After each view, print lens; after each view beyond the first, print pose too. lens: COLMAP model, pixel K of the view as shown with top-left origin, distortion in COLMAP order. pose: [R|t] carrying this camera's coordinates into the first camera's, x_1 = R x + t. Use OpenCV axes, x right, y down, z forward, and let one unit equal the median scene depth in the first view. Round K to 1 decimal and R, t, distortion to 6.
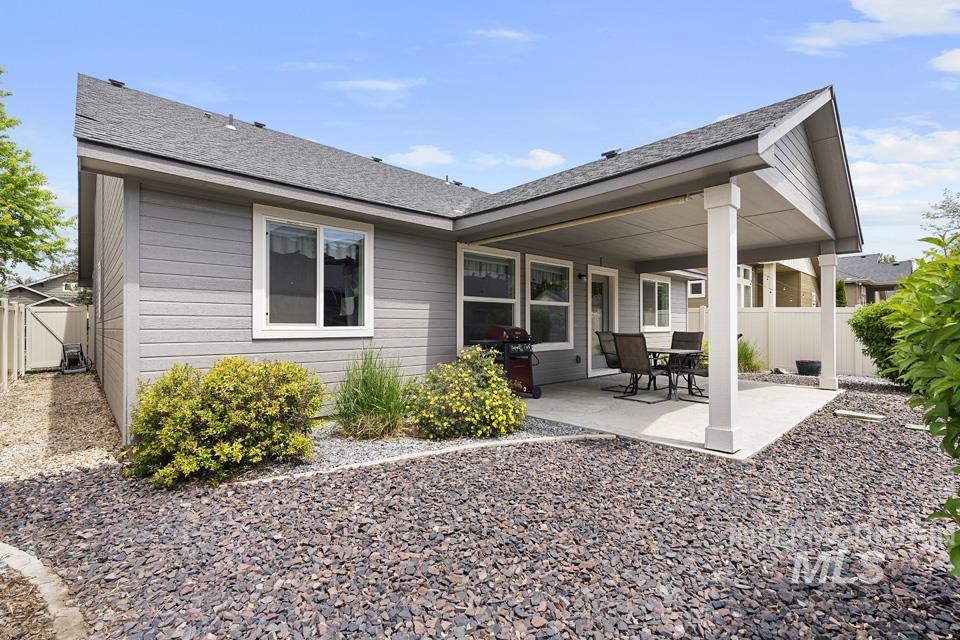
lens RADIAL K [[433.1, 0, 474.6], [0, 433.1, 322.7], [0, 0, 1]] dist [-0.005645, 0.003274]
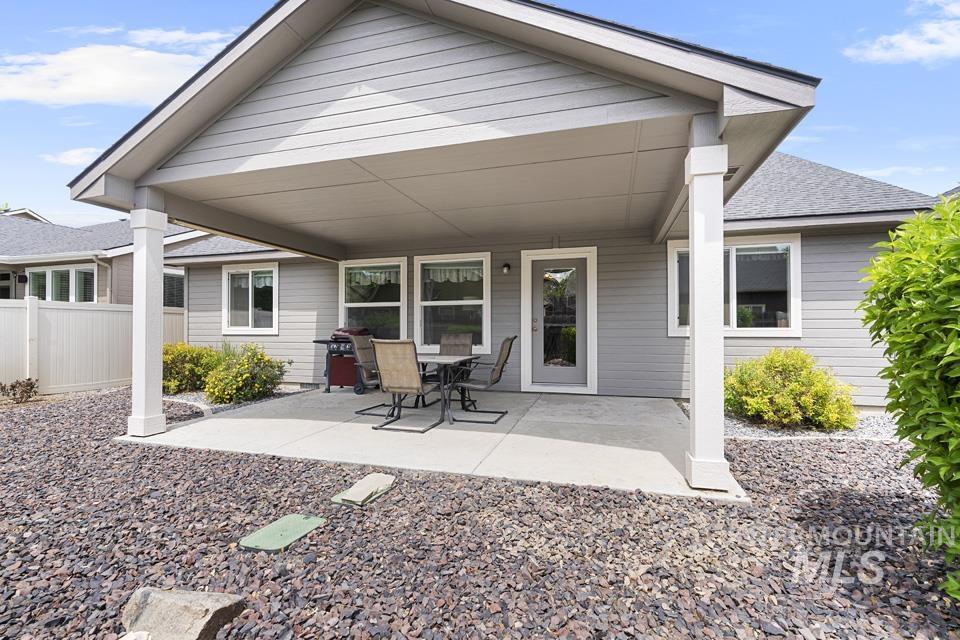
lens RADIAL K [[433.1, 0, 477.8], [0, 433.1, 322.4], [0, 0, 1]] dist [-0.005645, 0.003274]
pose [[0.500280, -0.013275, -0.865762, 1.243236], [0.007399, 0.999911, -0.011057, 0.009354], [0.865832, -0.000874, 0.500334, 0.720408]]
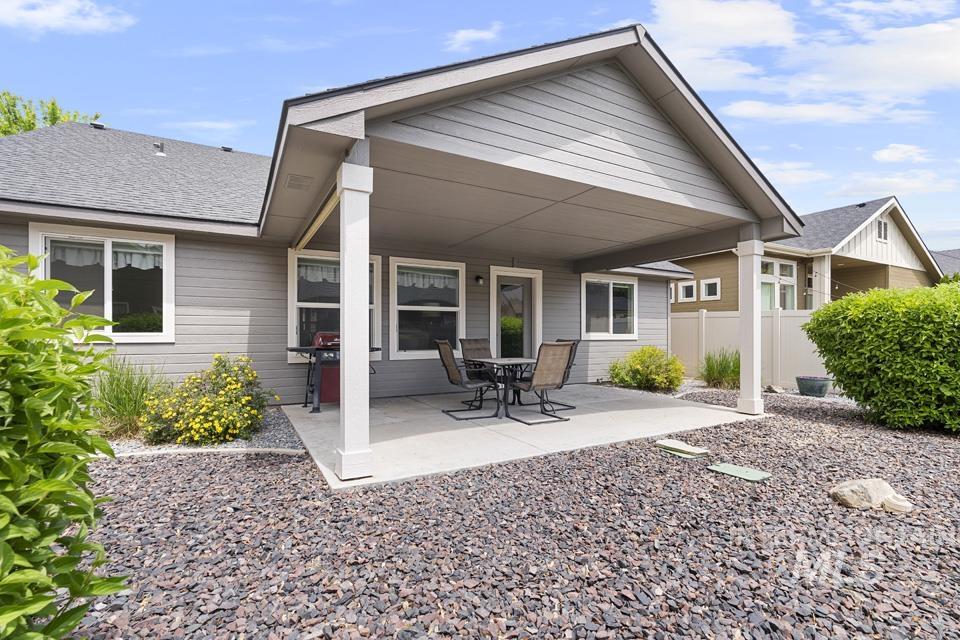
lens RADIAL K [[433.1, 0, 473.1], [0, 433.1, 336.4], [0, 0, 1]] dist [-0.005645, 0.003274]
pose [[0.968926, 0.002640, -0.247336, 0.616761], [0.000603, 0.999915, 0.013034, 0.004015], [0.247349, -0.012778, 0.968842, 0.140727]]
